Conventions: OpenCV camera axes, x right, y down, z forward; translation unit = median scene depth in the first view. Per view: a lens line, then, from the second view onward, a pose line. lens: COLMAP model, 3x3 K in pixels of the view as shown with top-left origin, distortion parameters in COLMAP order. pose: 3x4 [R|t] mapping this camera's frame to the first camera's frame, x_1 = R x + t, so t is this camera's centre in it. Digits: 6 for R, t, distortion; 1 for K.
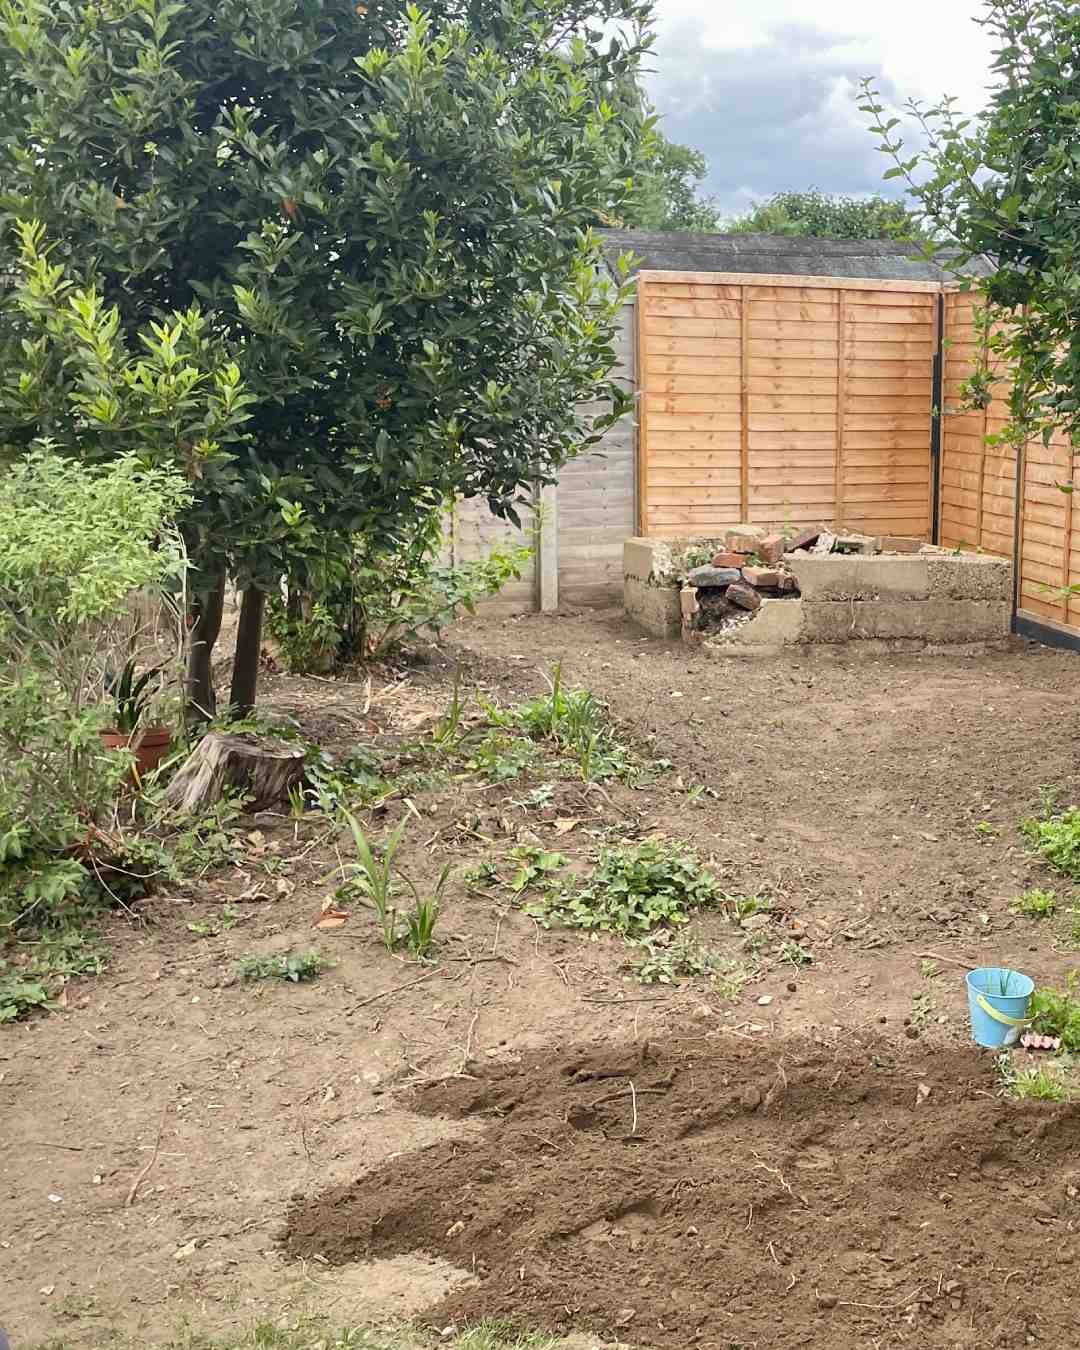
lens RADIAL K [[1603.1, 0, 540.7], [0, 1603.1, 674.8], [0, 0, 1]] dist [0.014057, 0.000000]
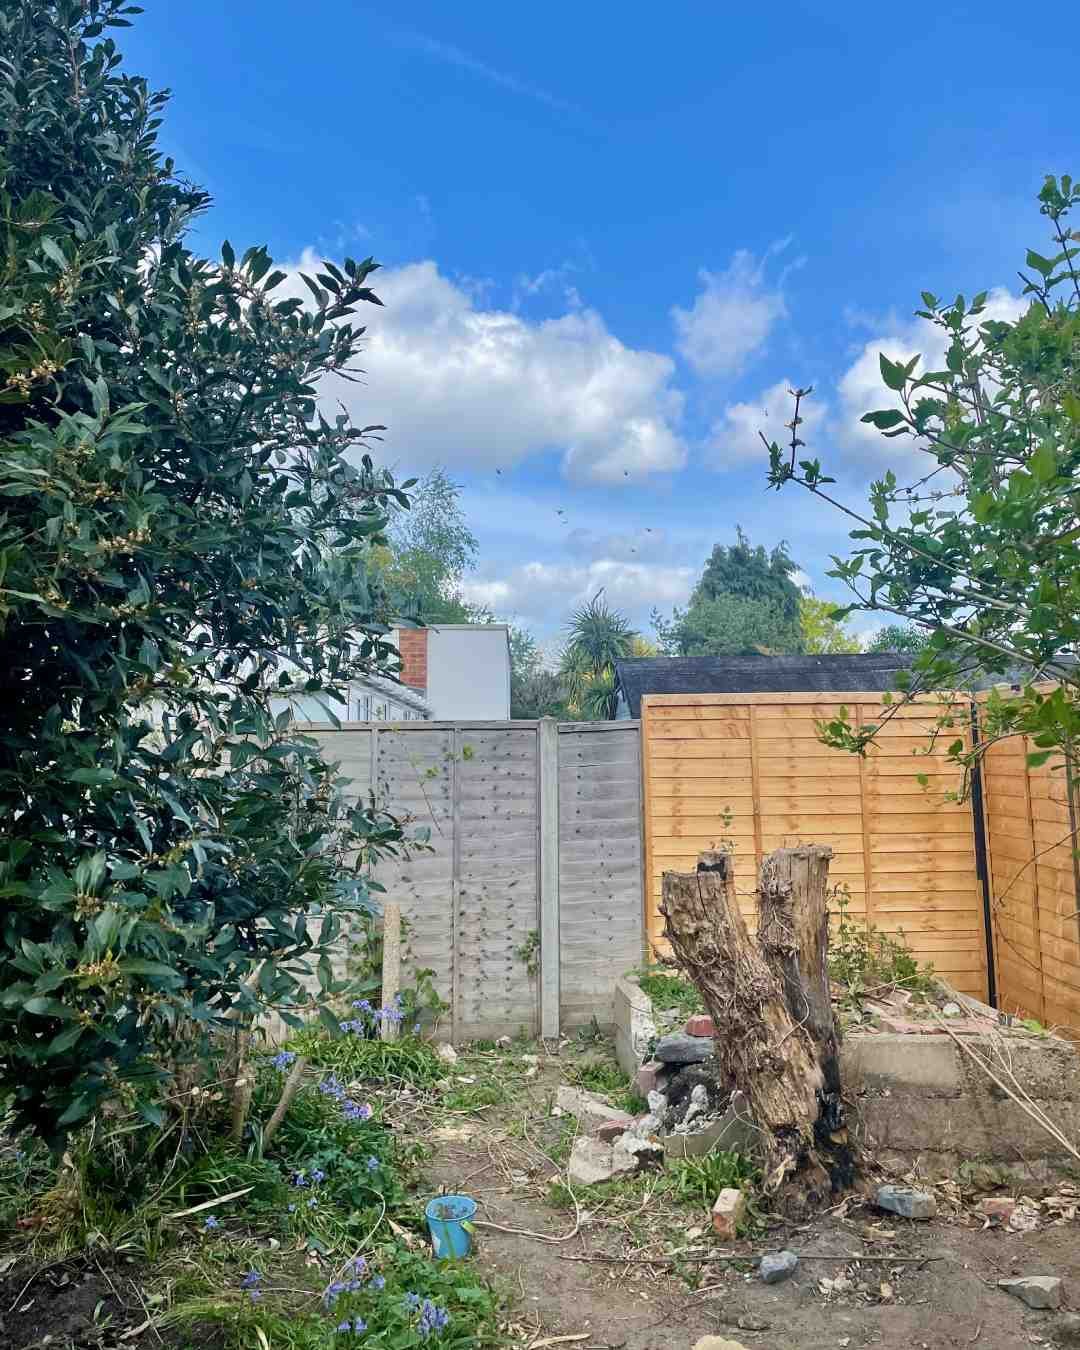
lens RADIAL K [[1009.4, 0, 539.8], [0, 1009.4, 675.7], [0, 0, 1]] dist [-0.002795, -0.005576]
pose [[0.970087, -0.049973, -0.237558, 0.147878], [-0.017055, 0.962134, -0.272042, -0.090294], [0.242158, 0.267956, 0.932502, 0.391326]]
